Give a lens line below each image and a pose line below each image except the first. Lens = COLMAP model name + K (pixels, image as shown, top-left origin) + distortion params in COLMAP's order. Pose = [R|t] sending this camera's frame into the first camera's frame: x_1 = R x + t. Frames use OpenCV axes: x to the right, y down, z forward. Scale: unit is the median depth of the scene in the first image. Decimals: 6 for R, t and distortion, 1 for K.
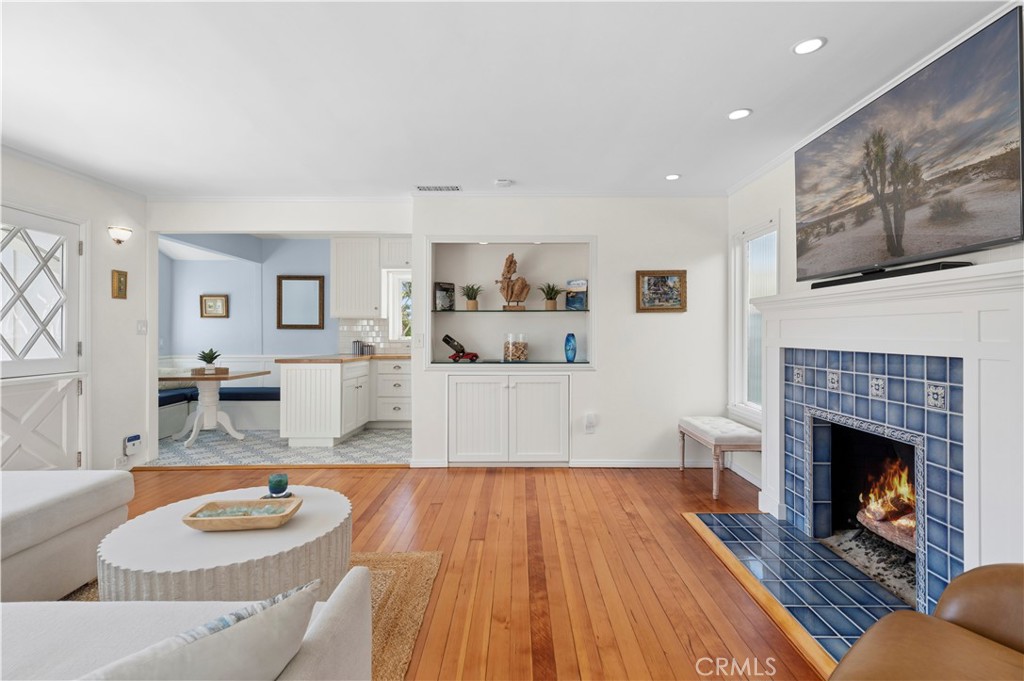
lens RADIAL K [[500.8, 0, 514.2], [0, 500.8, 329.6], [0, 0, 1]] dist [0.000936, 0.000292]
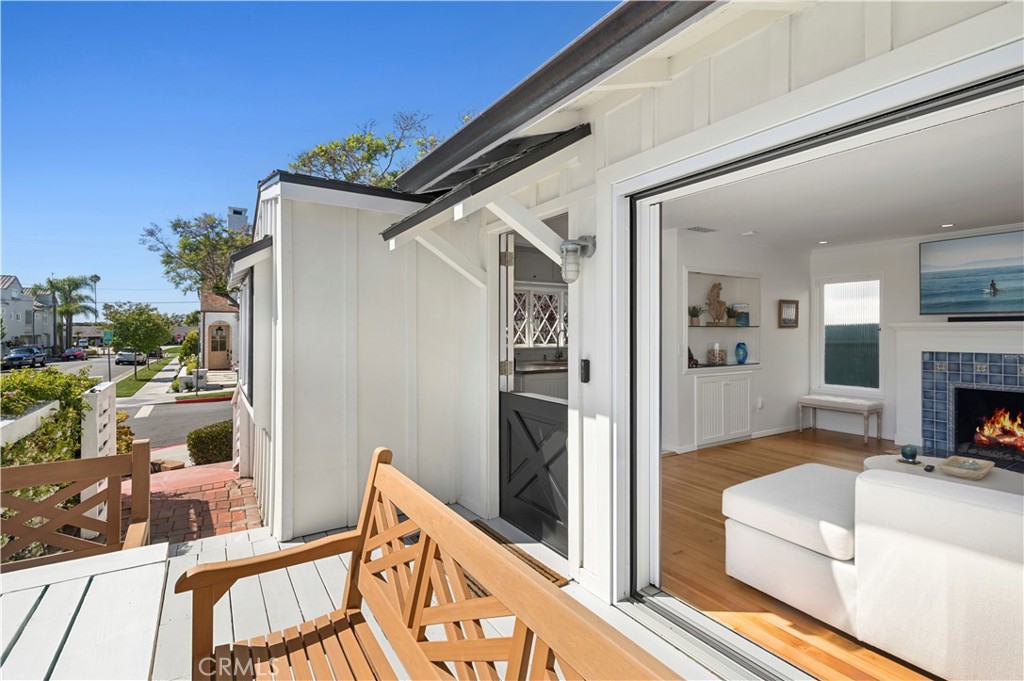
lens RADIAL K [[481.1, 0, 508.9], [0, 481.1, 328.3], [0, 0, 1]] dist [0.001449, -0.000112]
pose [[0.845812, 0.004154, 0.533464, -1.151858], [-0.003490, 0.999991, -0.002254, -0.027065], [-0.533469, 0.000044, 0.845820, 0.223730]]
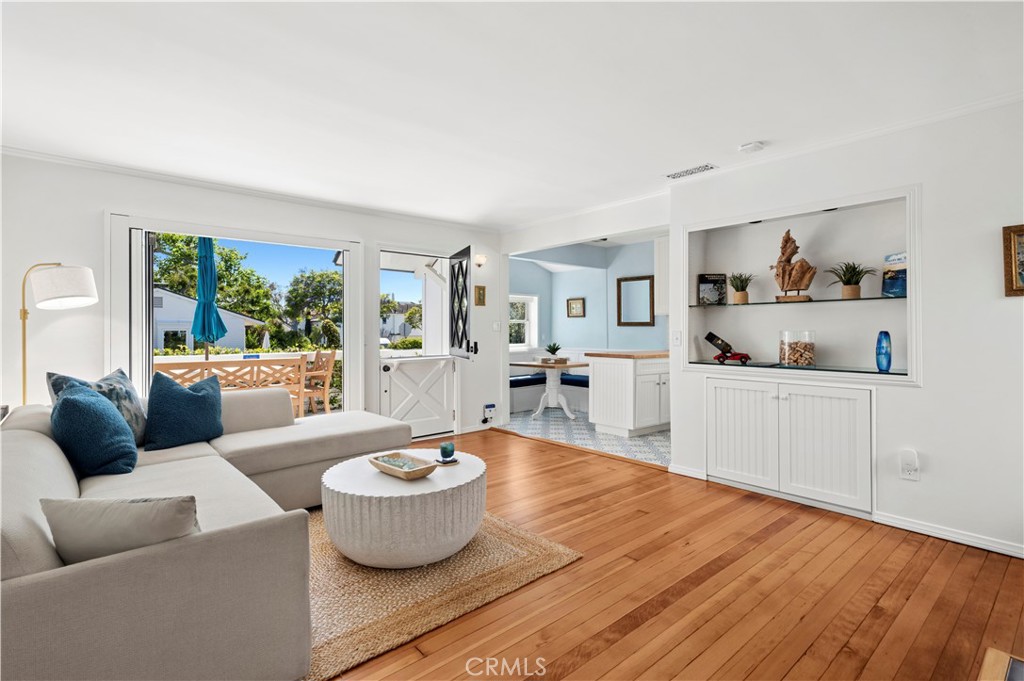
lens RADIAL K [[486.7, 0, 512.0], [0, 486.7, 326.1], [0, 0, 1]] dist [0.001029, -0.000101]
pose [[0.652342, -0.005680, -0.757904, 0.293354], [0.006642, 0.999976, -0.001777, -0.001406], [0.757896, -0.003875, 0.652364, 0.166853]]
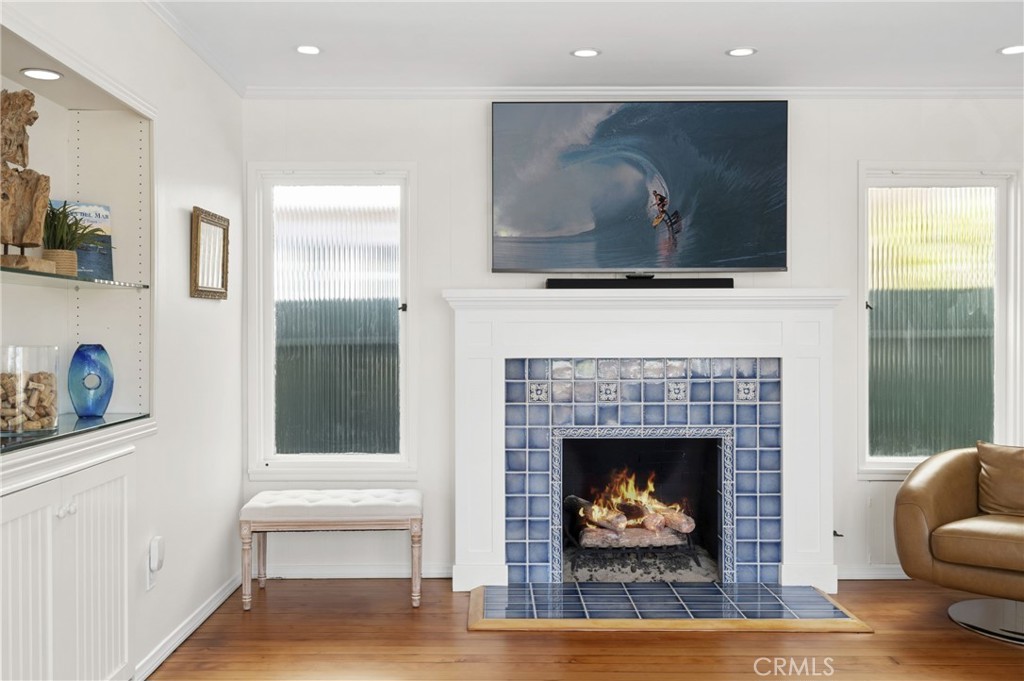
lens RADIAL K [[892.2, 0, 488.7], [0, 892.2, 341.3], [0, 0, 1]] dist [0.007367, -0.001663]
pose [[-0.001921, -0.004479, 0.999988, -0.567270], [-0.001450, 0.999989, 0.004476, 0.002128], [-0.999997, -0.001441, -0.001928, 0.712716]]
